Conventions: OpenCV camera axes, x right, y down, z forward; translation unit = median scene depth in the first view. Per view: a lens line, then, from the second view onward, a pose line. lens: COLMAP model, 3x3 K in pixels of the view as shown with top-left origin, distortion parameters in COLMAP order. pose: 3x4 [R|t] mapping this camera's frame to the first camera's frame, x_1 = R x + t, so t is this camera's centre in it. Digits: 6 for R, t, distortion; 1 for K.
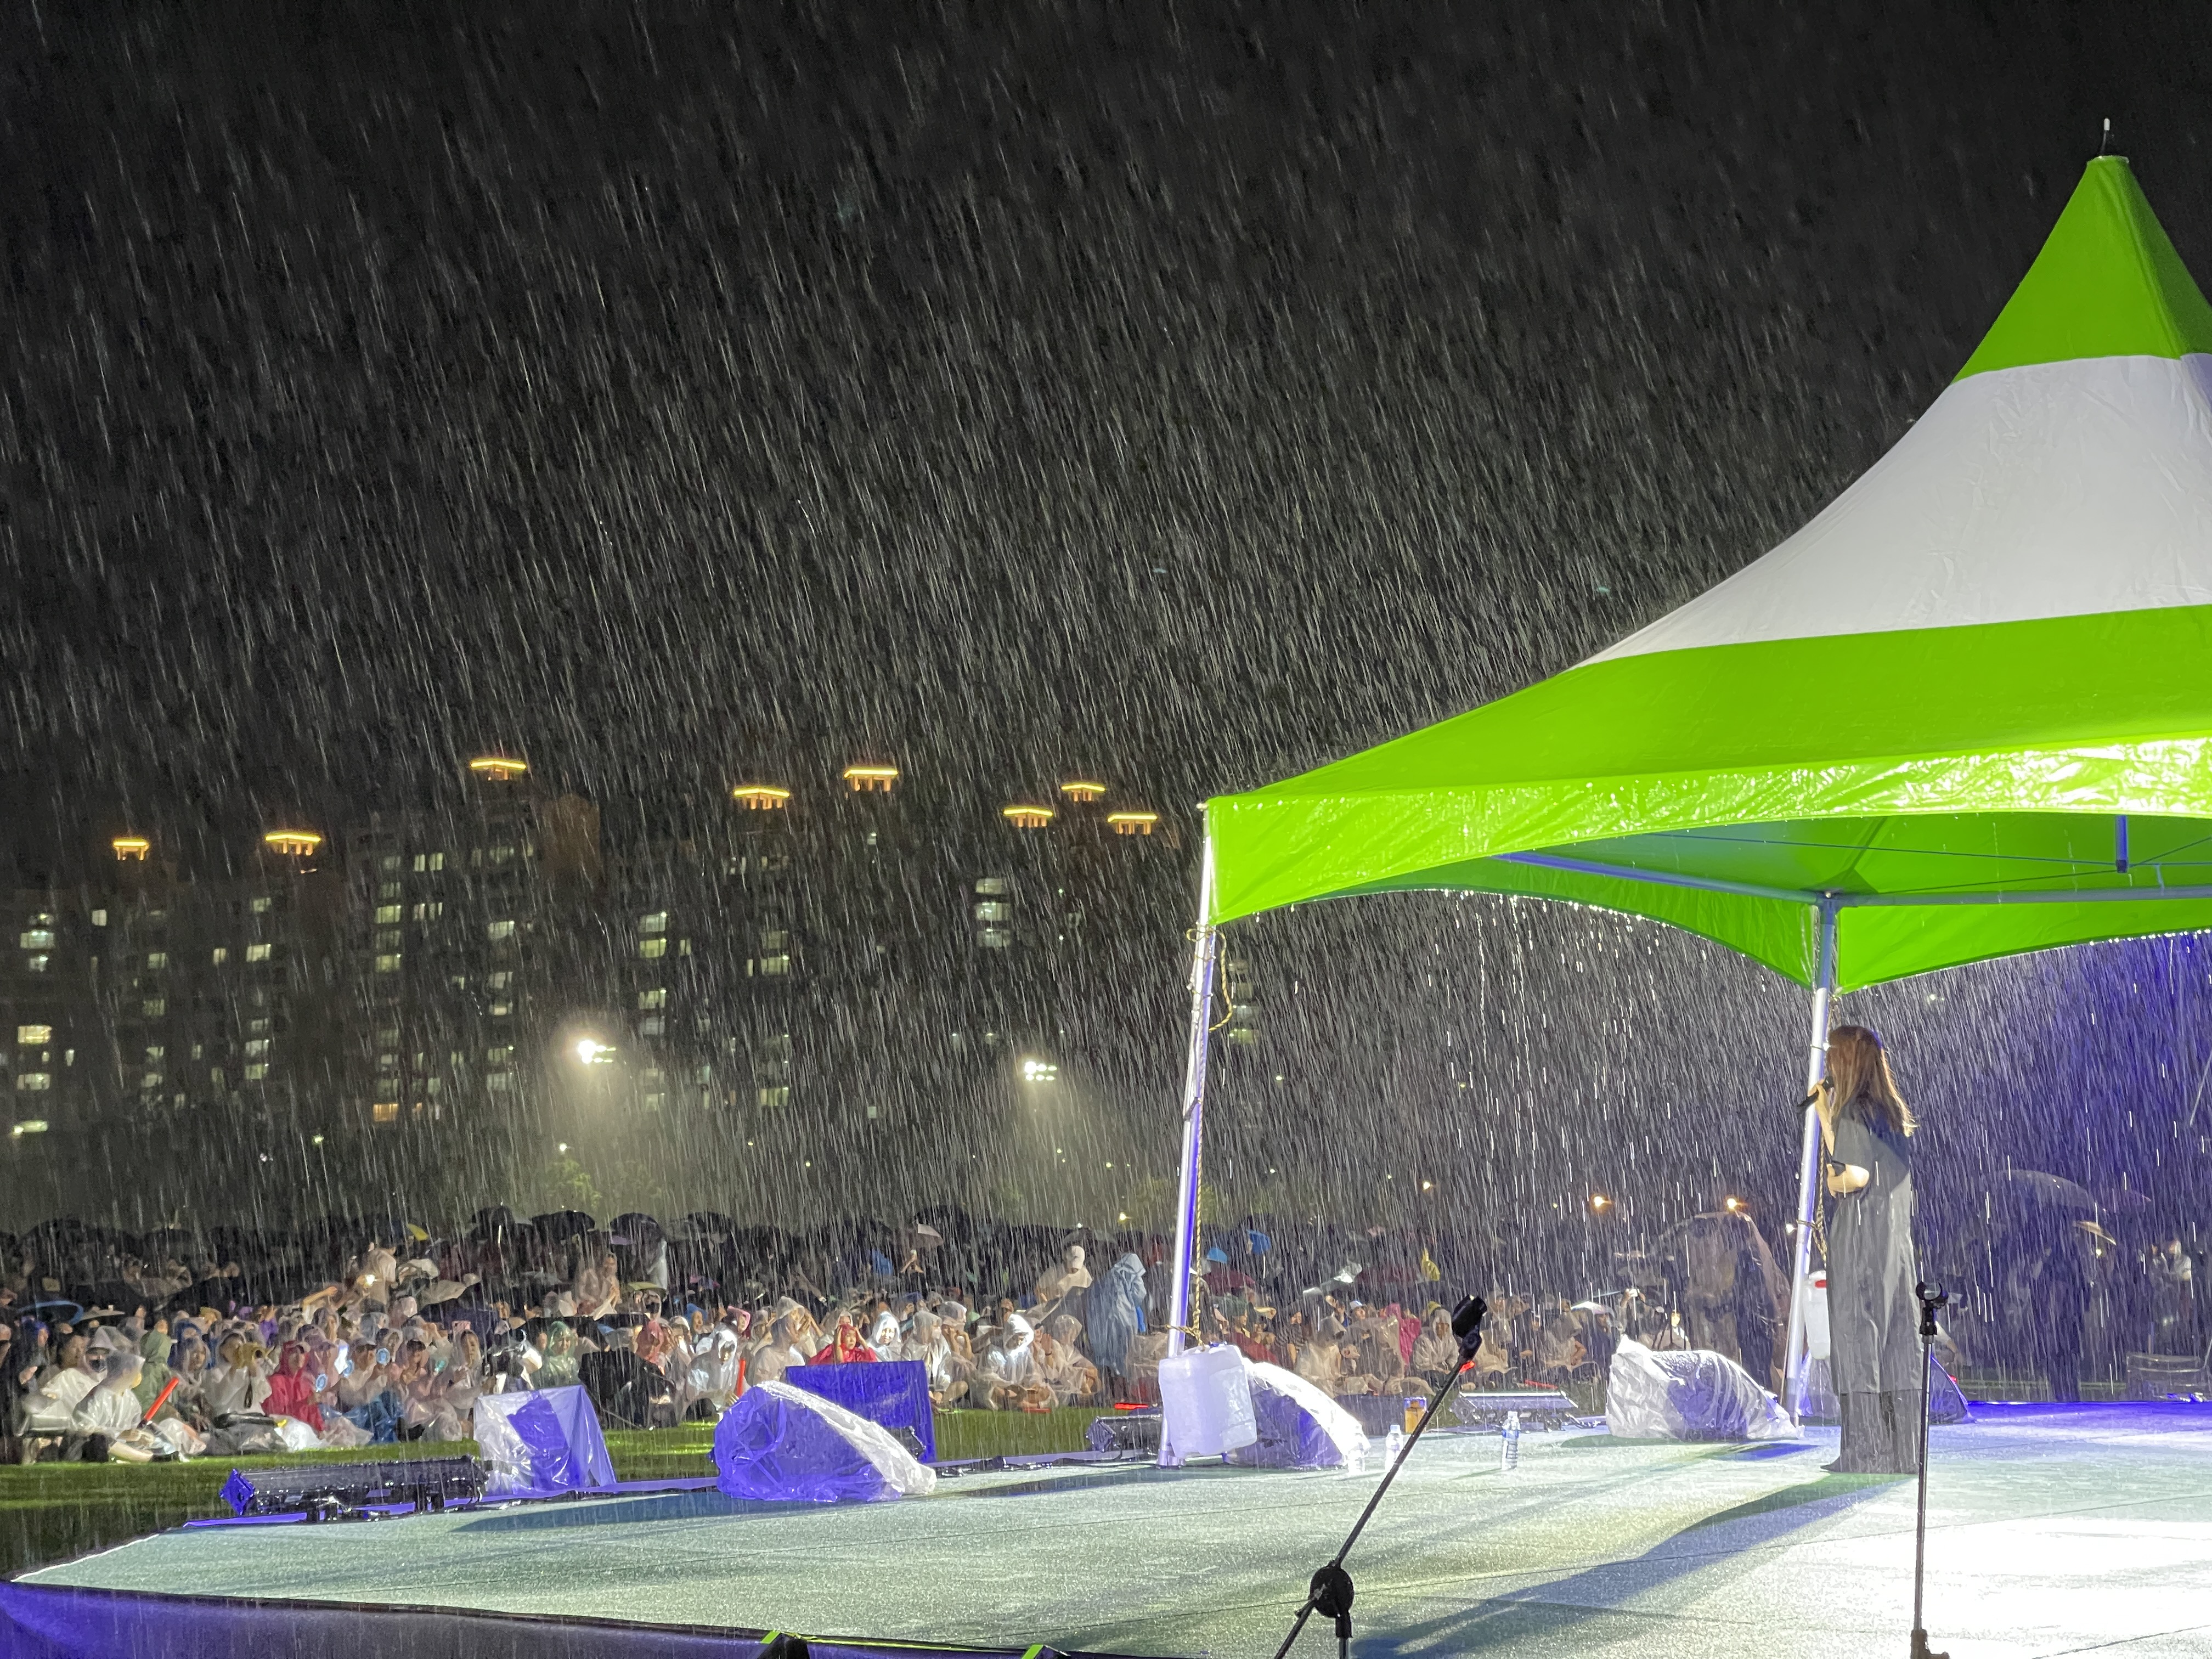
lens RADIAL K [[4102.7, 0, 1073.5], [0, 4102.7, 871.6], [0, 0, 1]] dist [0.246664, 0.000000]
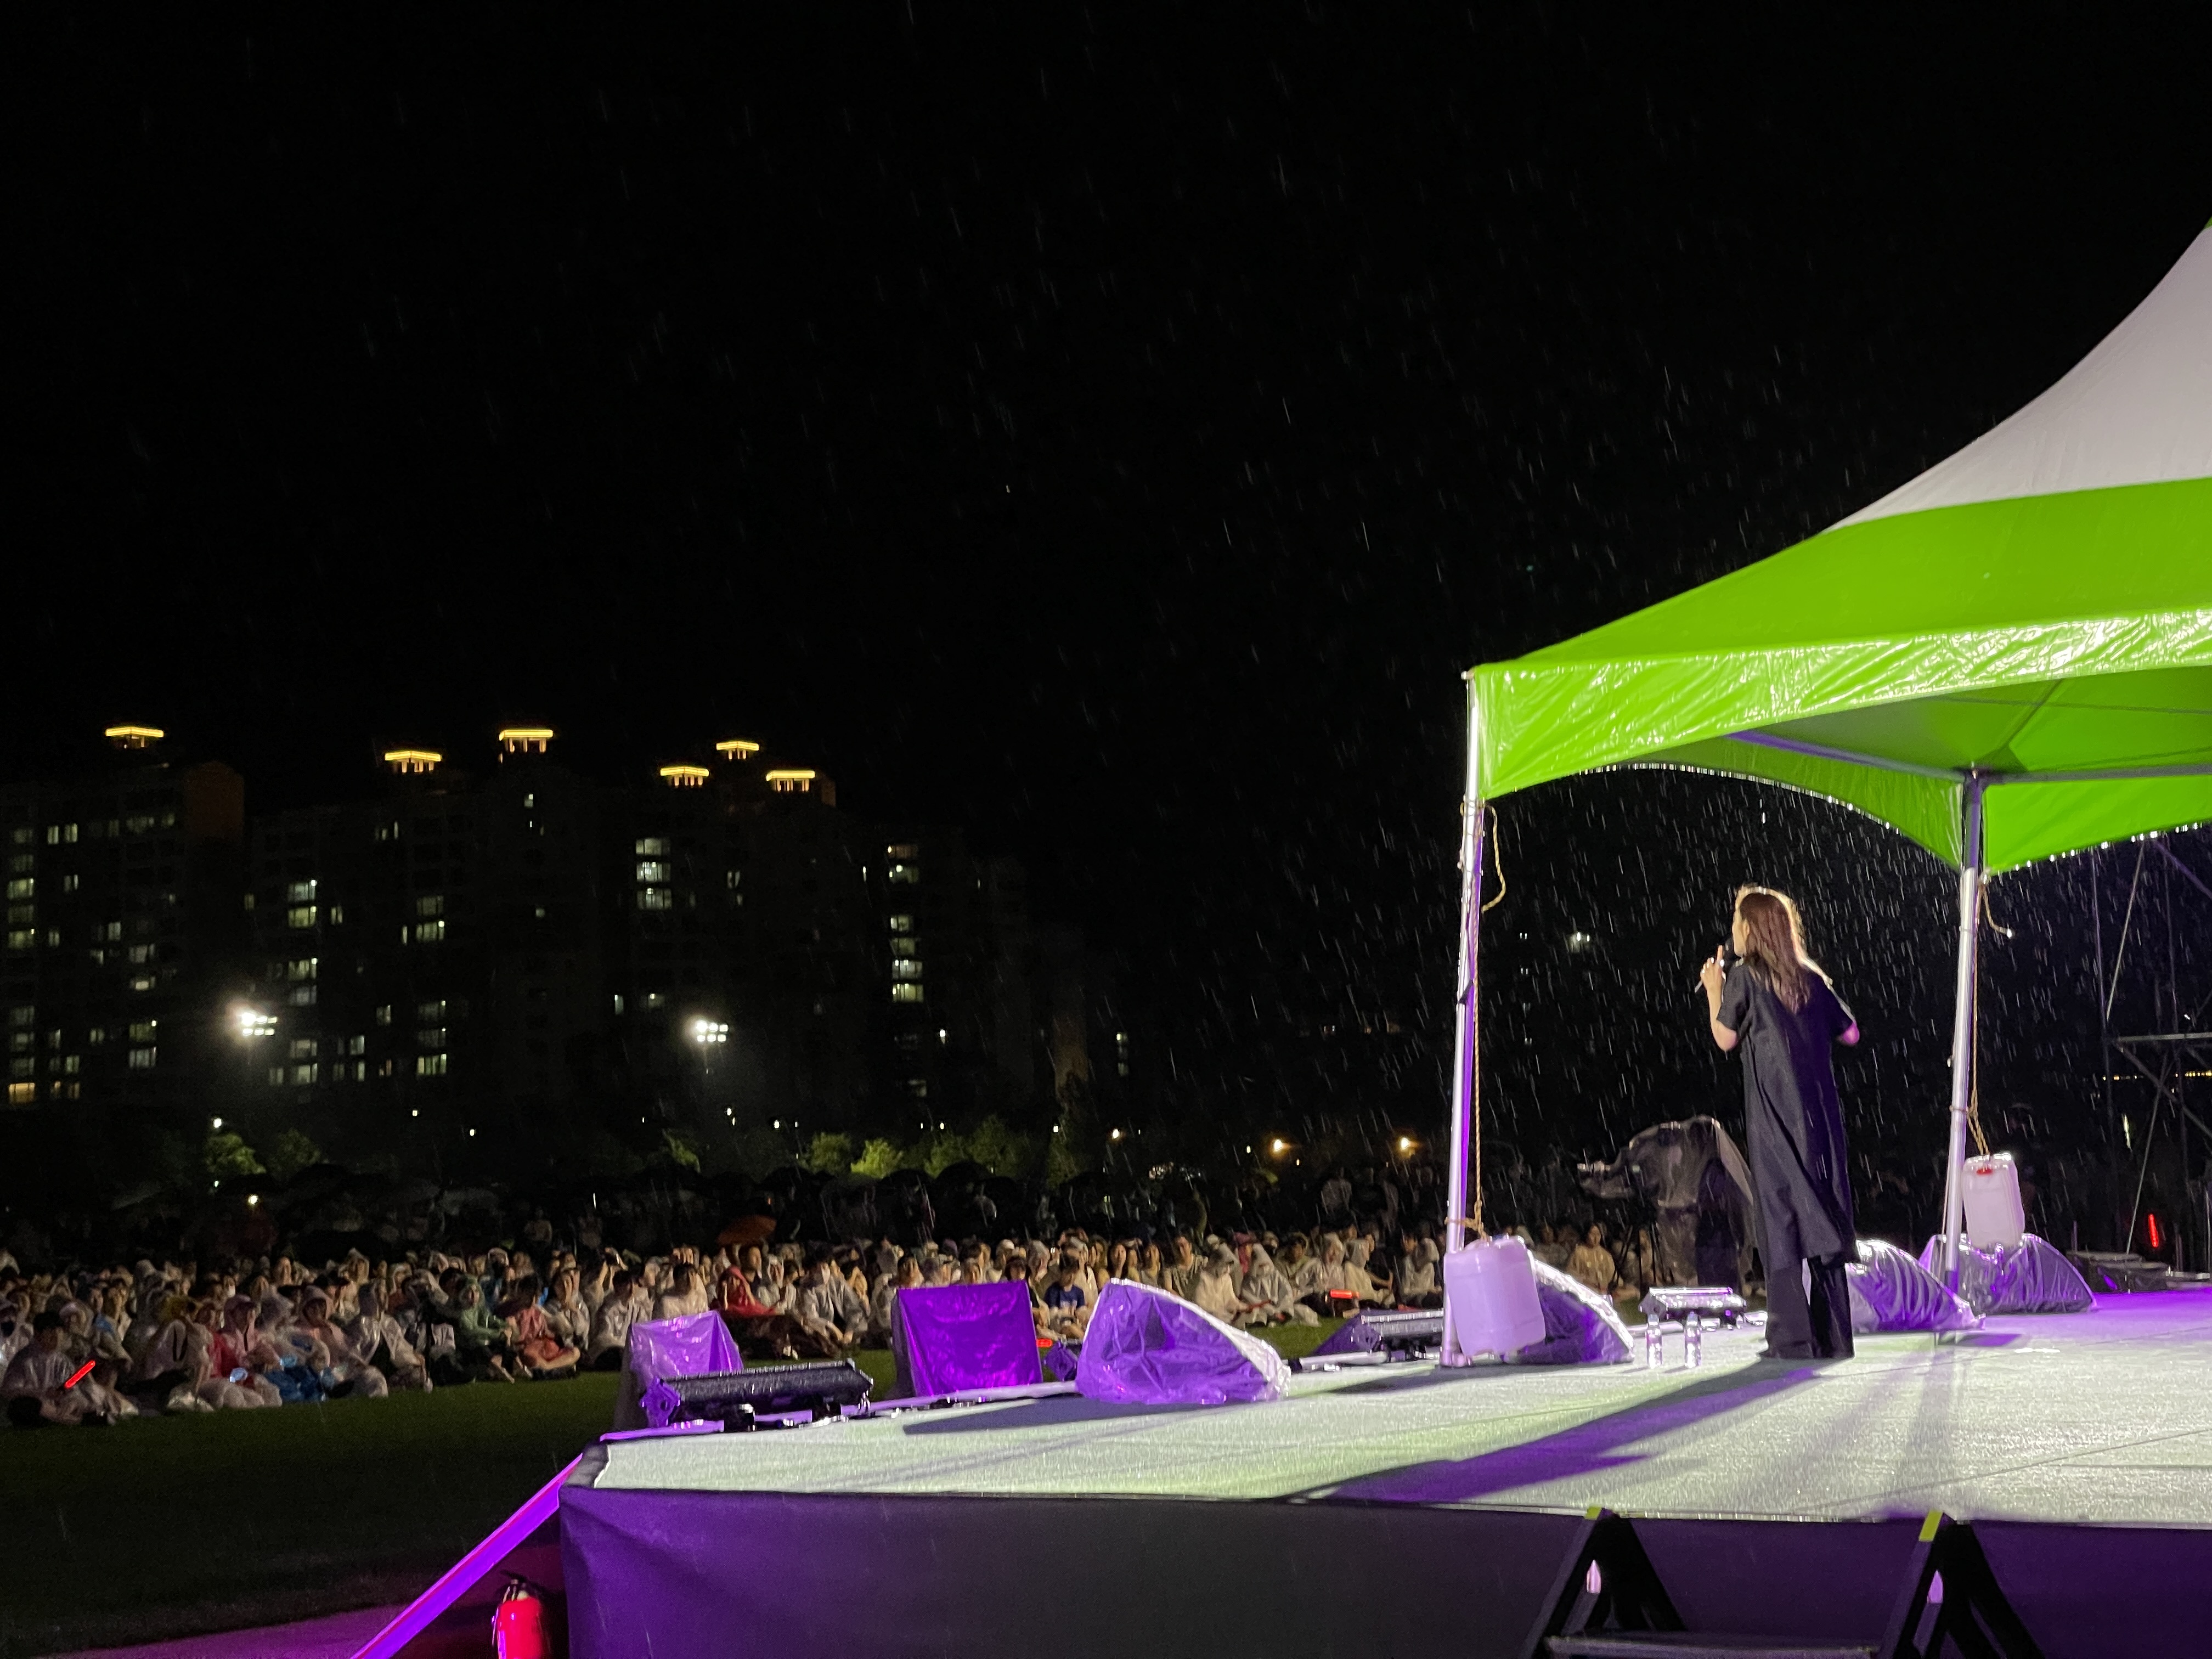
lens RADIAL K [[4102.7, 0, 1100.1], [0, 4102.7, 821.7], [0, 0, 1]] dist [0.246664, 0.000000]
pose [[0.995447, -0.019652, 0.093274, -0.142626], [0.019823, 0.999803, -0.000907, 0.017002], [-0.093238, 0.002752, 0.995640, 0.054013]]
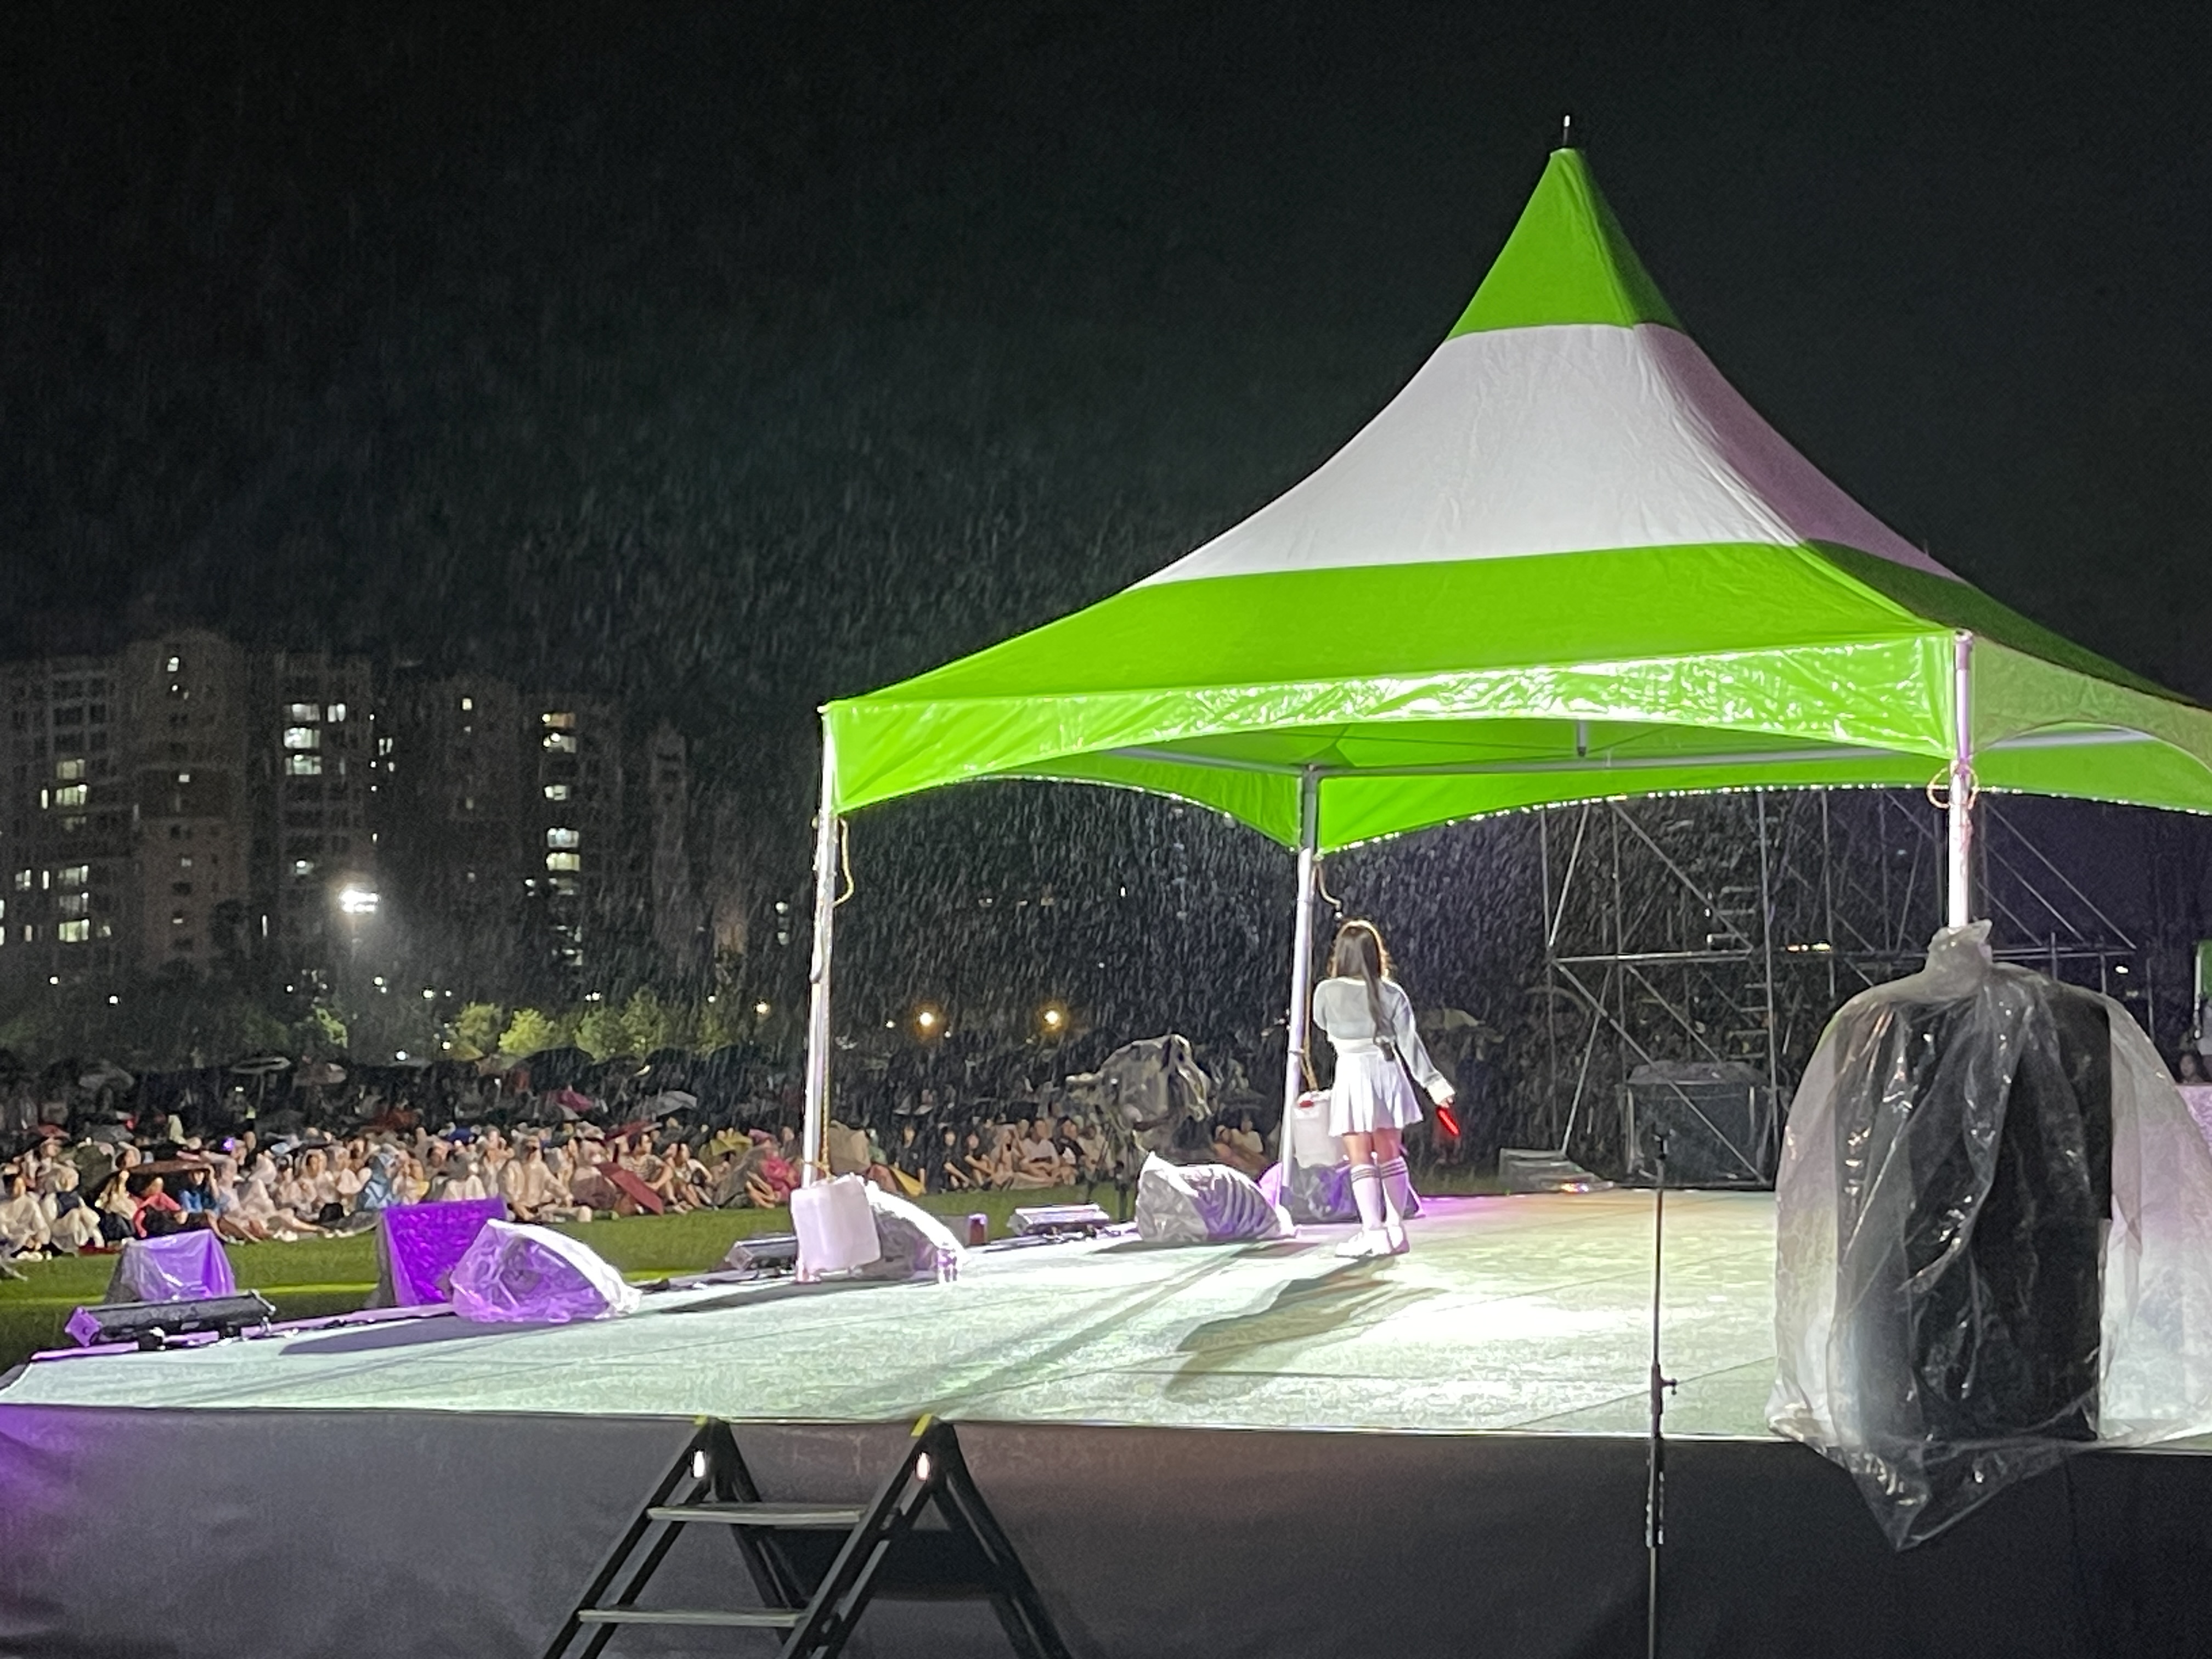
lens RADIAL K [[4102.7, 0, 1071.9], [0, 4102.7, 886.5], [0, 0, 1]] dist [0.246664, 0.000000]
pose [[0.986018, -0.017285, 0.165739, -0.090418], [0.009446, 0.998804, 0.047967, -0.020748], [-0.166370, -0.045731, 0.985002, -0.141238]]
